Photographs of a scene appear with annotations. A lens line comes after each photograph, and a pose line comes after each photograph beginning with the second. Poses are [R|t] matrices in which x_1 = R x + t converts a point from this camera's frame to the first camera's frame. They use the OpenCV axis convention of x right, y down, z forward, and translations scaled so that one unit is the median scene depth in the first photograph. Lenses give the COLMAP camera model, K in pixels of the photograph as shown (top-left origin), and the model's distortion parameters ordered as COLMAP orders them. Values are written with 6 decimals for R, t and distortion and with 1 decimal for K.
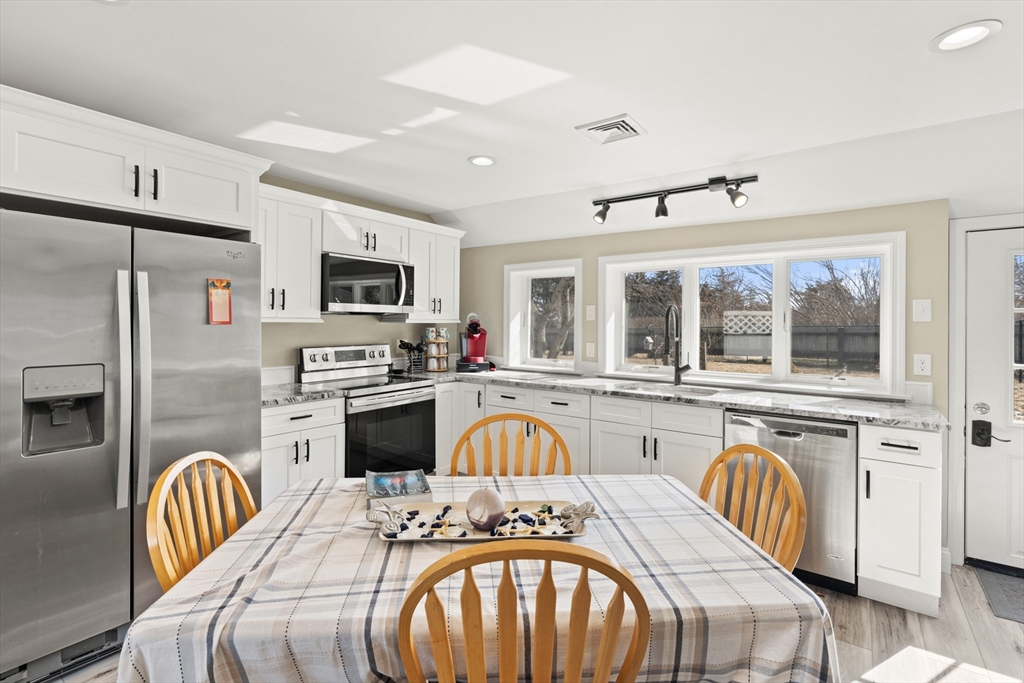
lens RADIAL K [[472.8, 0, 514.5], [0, 472.8, 331.2], [0, 0, 1]] dist [-0.000920, 0.001557]
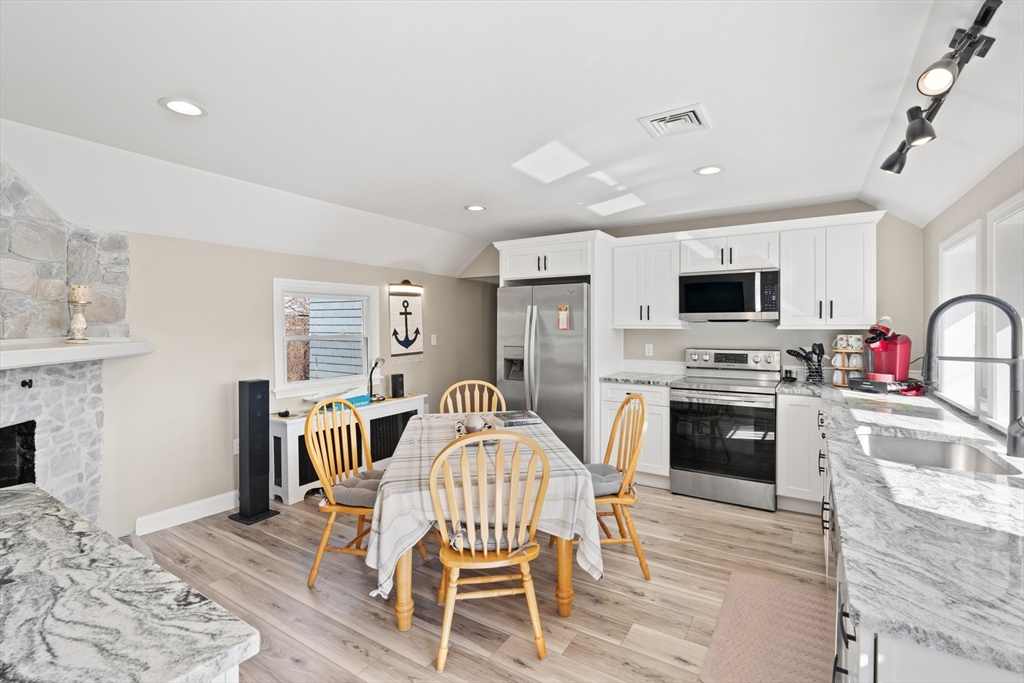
lens RADIAL K [[472.8, 0, 514.5], [0, 472.8, 331.2], [0, 0, 1]] dist [-0.000920, 0.001557]
pose [[0.053637, 0.002406, -0.998558, 0.833635], [-0.015655, 0.999876, 0.001569, -0.006917], [0.998438, 0.015548, 0.053668, 0.483278]]
